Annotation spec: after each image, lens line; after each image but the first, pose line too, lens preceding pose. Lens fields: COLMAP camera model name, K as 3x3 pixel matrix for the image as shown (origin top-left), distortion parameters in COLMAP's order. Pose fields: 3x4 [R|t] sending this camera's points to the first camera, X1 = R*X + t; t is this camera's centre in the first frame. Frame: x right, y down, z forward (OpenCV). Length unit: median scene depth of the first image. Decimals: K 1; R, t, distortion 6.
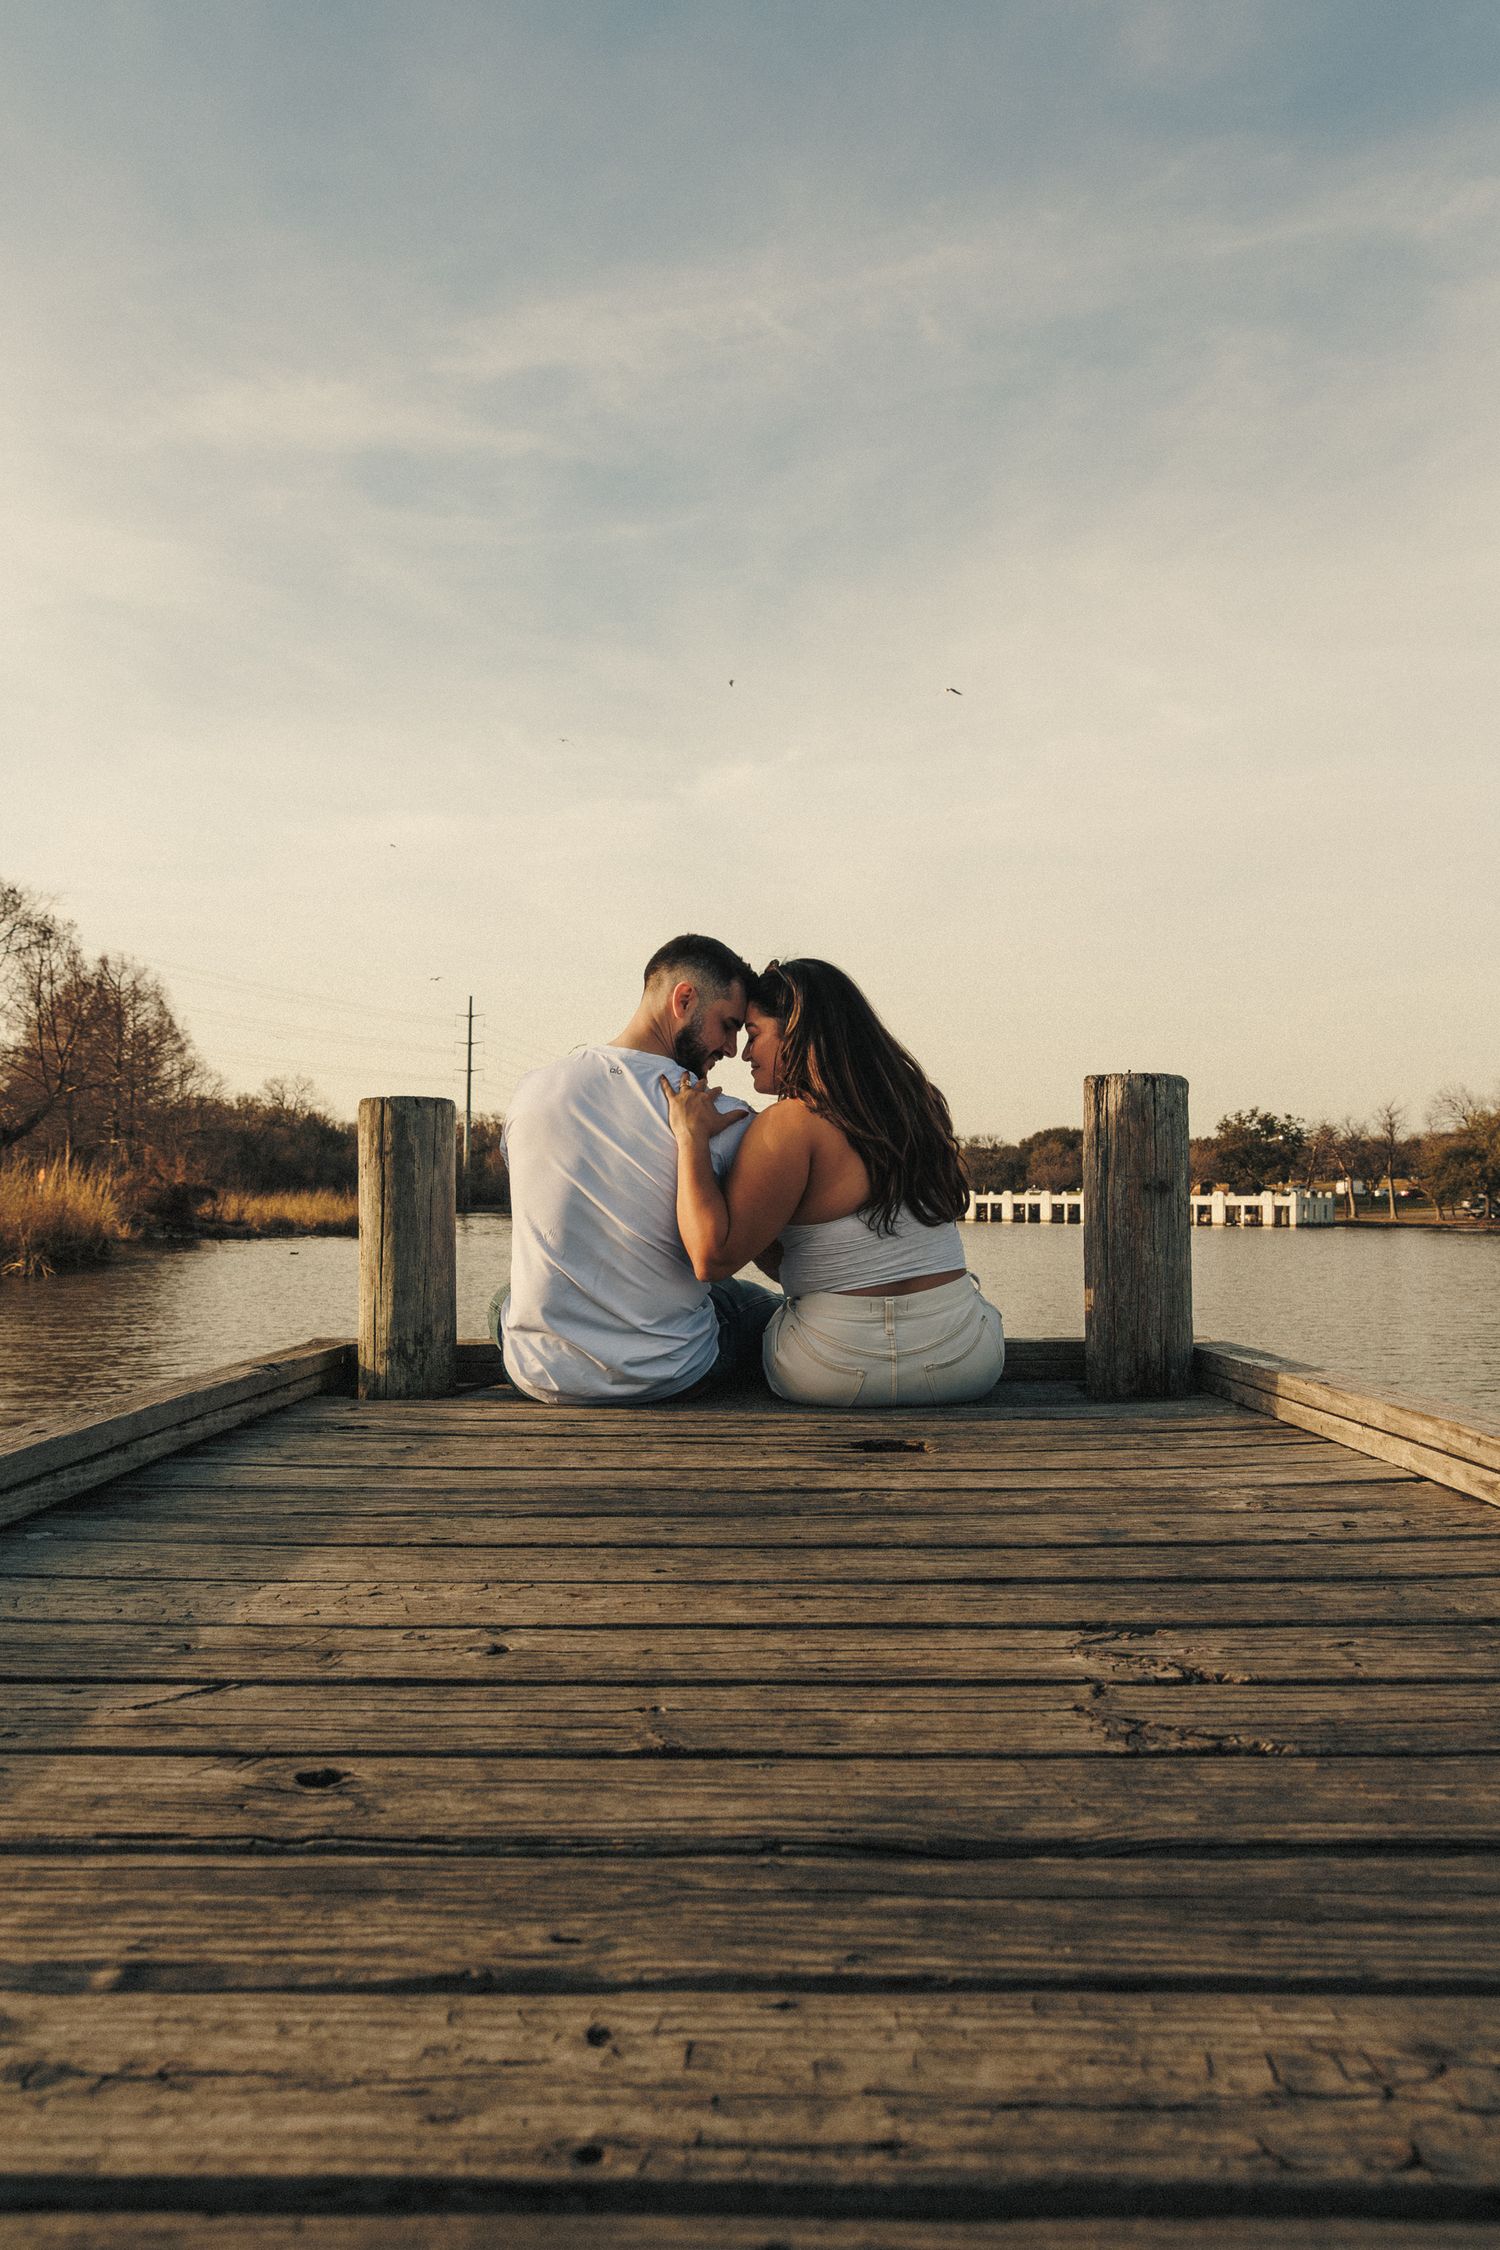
lens RADIAL K [[1547.4, 0, 765.1], [0, 1547.4, 1142.5], [0, 0, 1]] dist [0.004704, -0.011388]
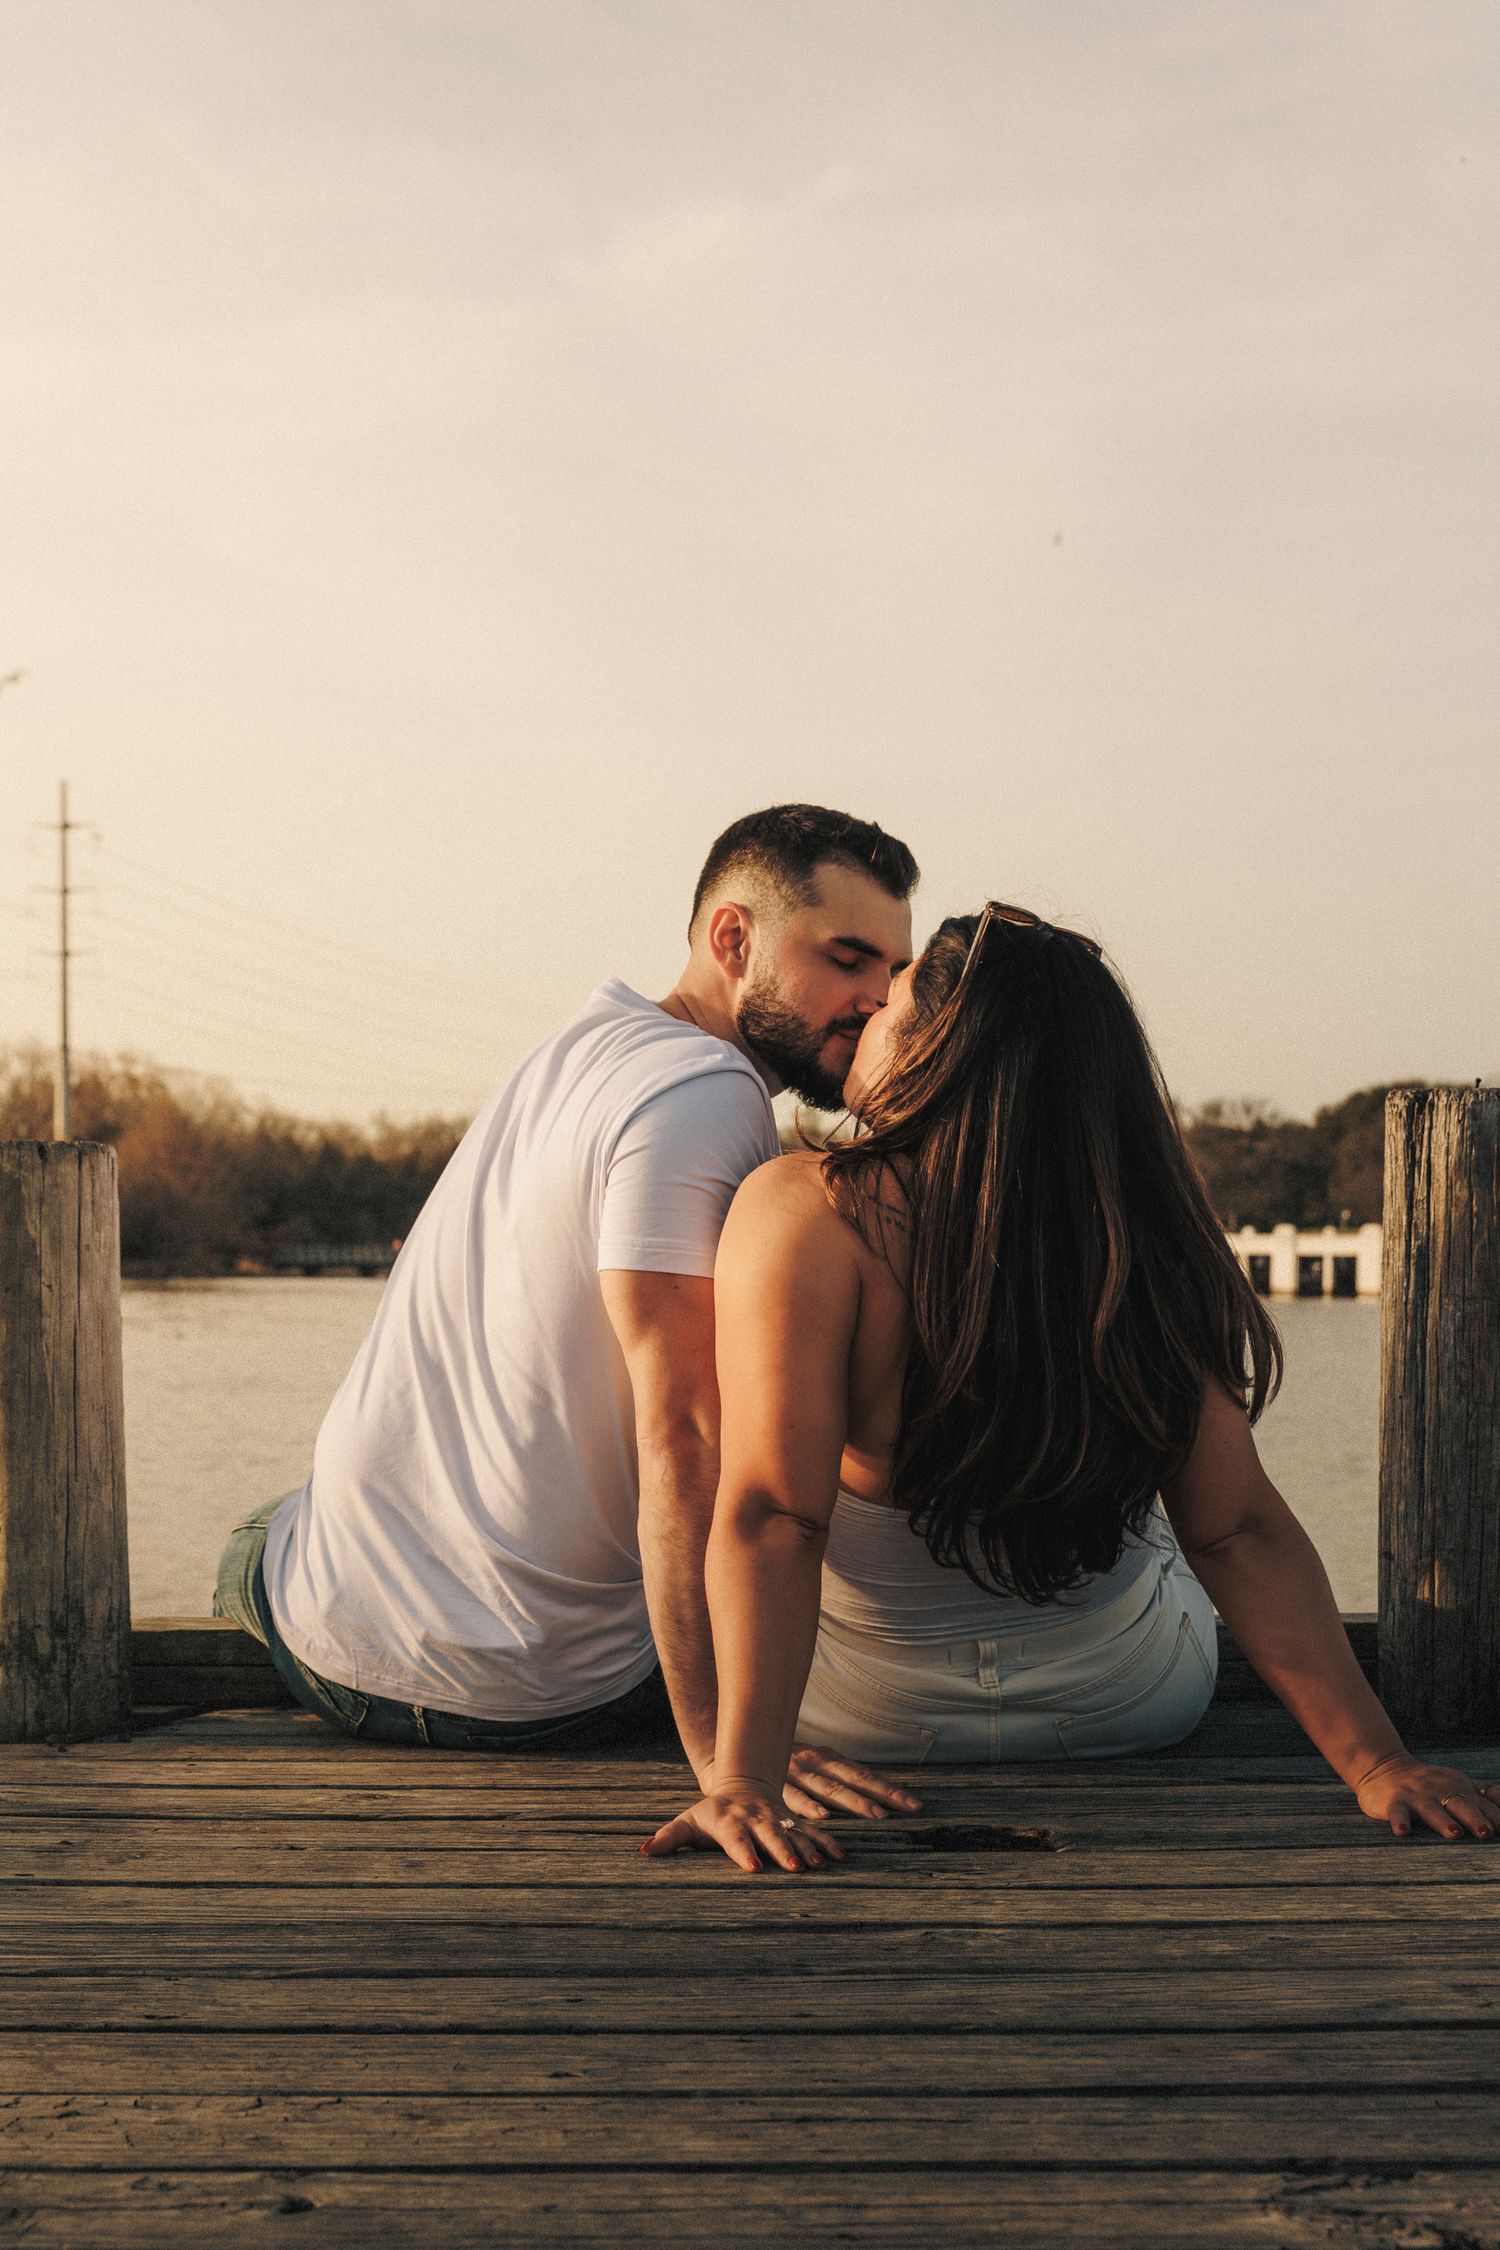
lens RADIAL K [[3491.1, 0, 739.9], [0, 3491.1, 1518.8], [0, 0, 1]] dist [-0.025386, 0.000000]
pose [[0.999998, -0.001986, 0.000308, -0.002611], [0.001938, 0.993384, 0.114822, -0.075350], [-0.000534, -0.114821, 0.993386, -0.257211]]
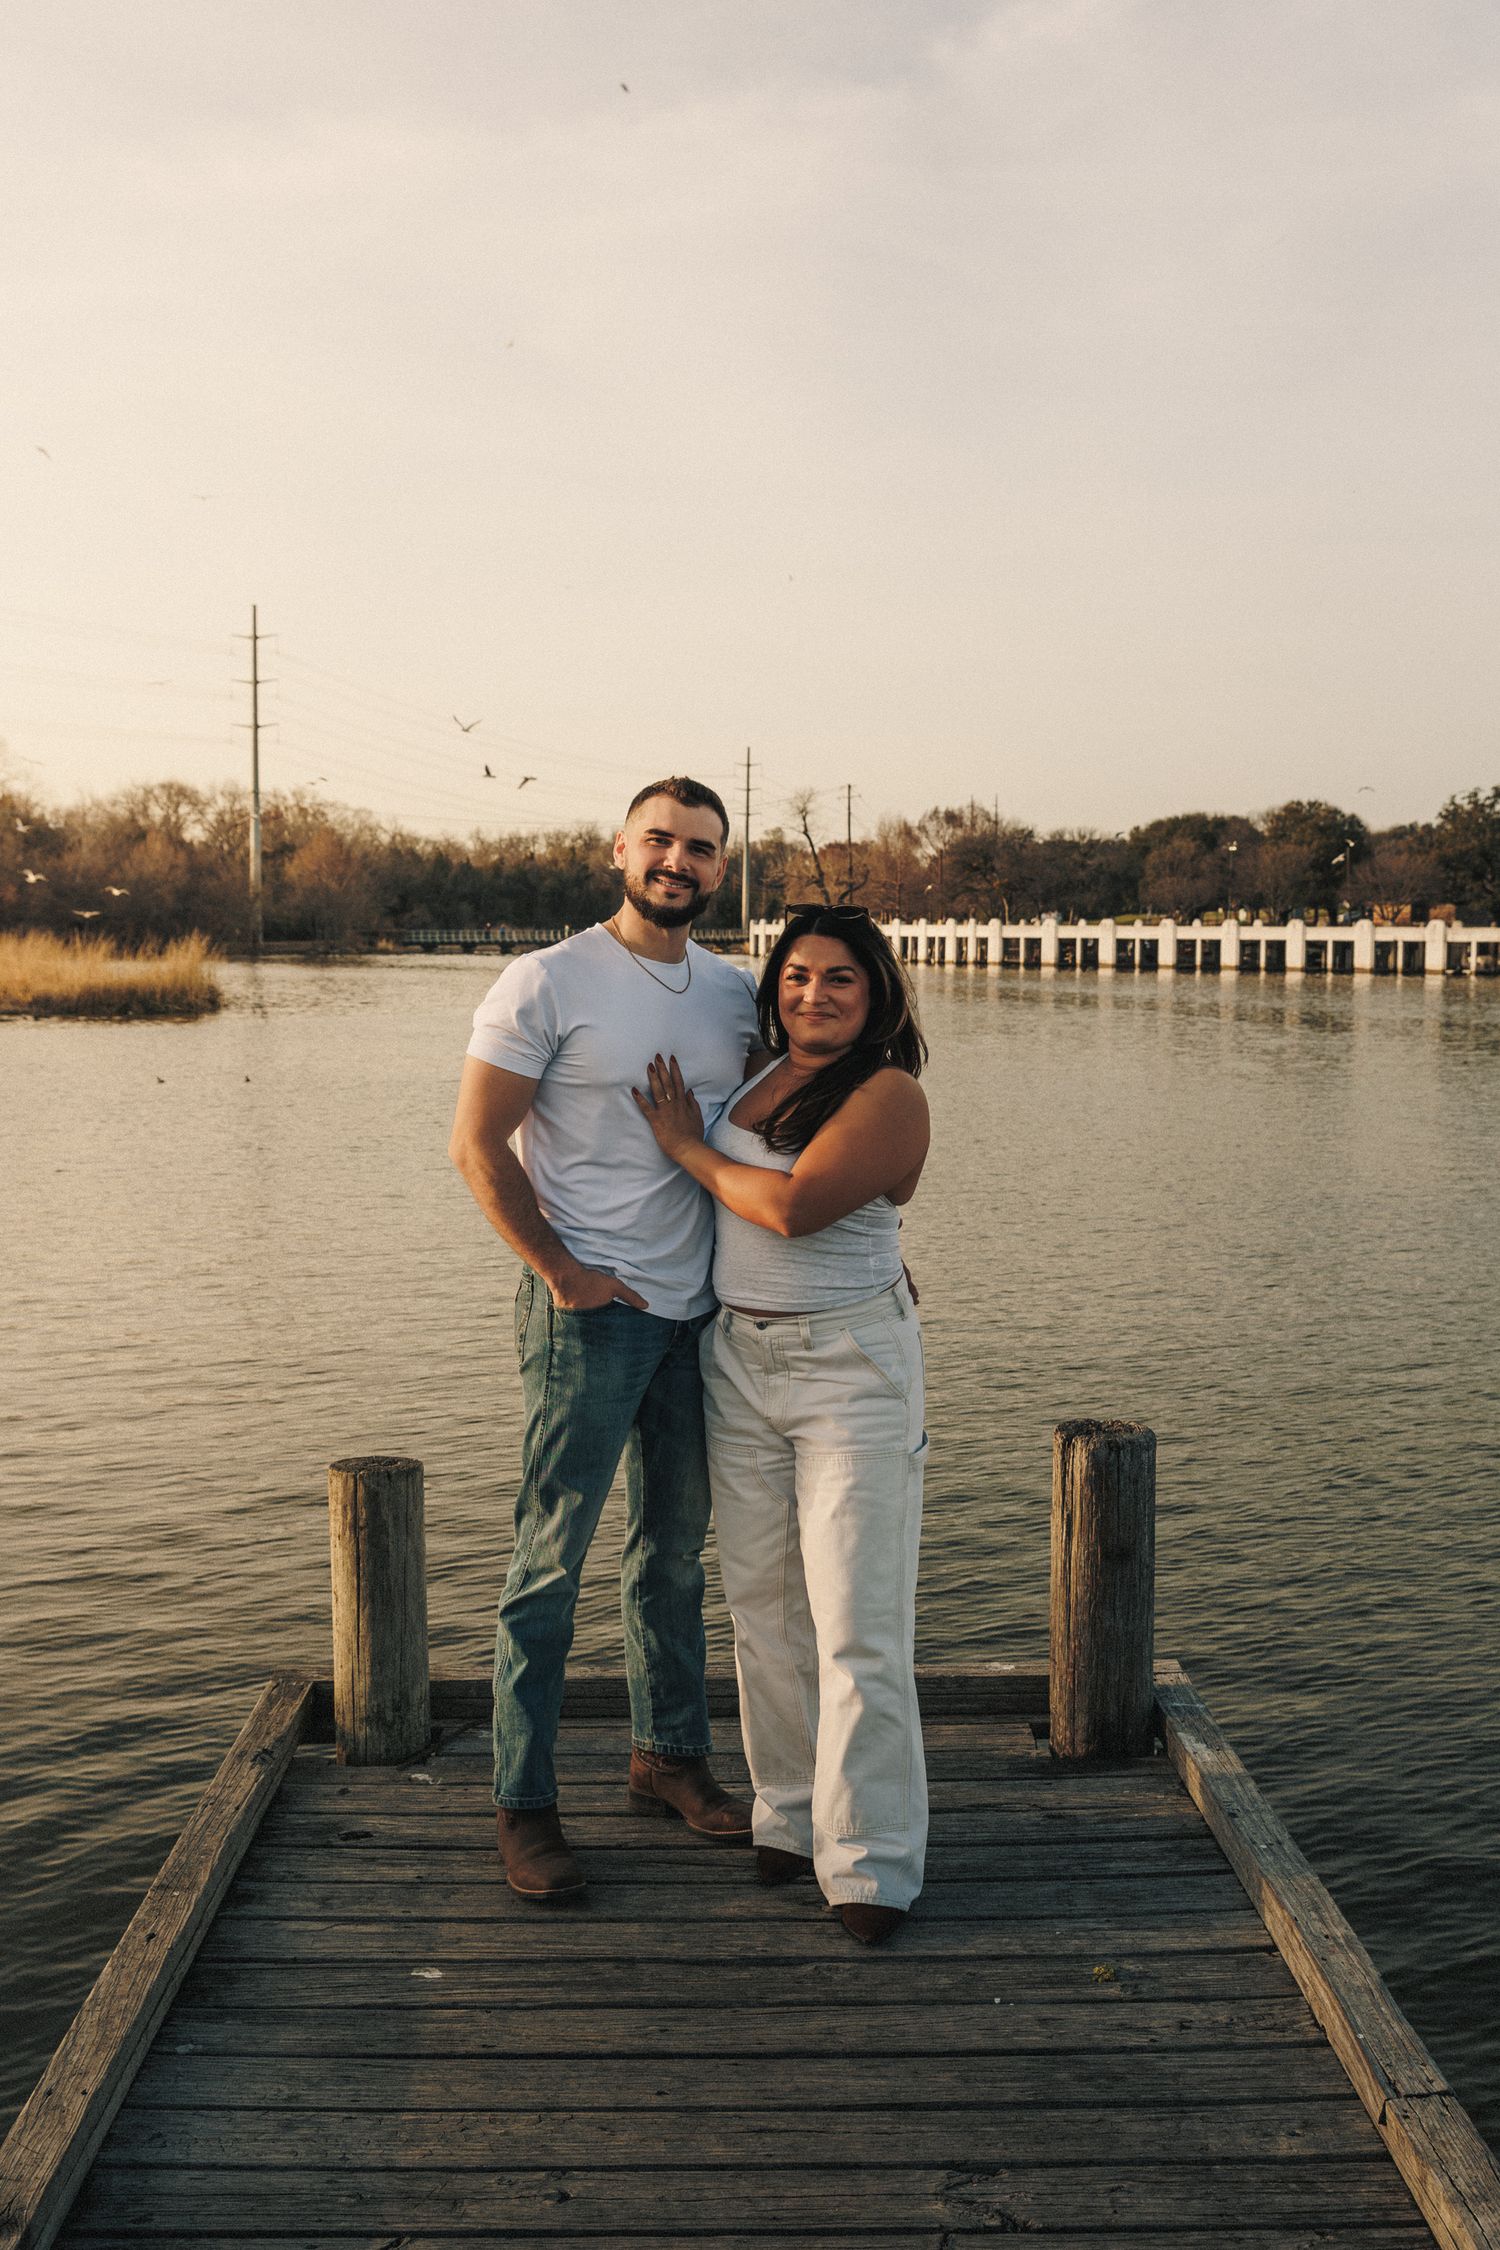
lens RADIAL K [[2442.5, 0, 750.1], [0, 2442.5, 1129.4], [0, 0, 1]] dist [-0.000388, 0.000000]
pose [[0.999952, -0.003549, 0.009111, -0.005648], [0.002414, 0.992562, 0.121718, -0.888956], [-0.009475, -0.121690, 0.992523, -1.114854]]
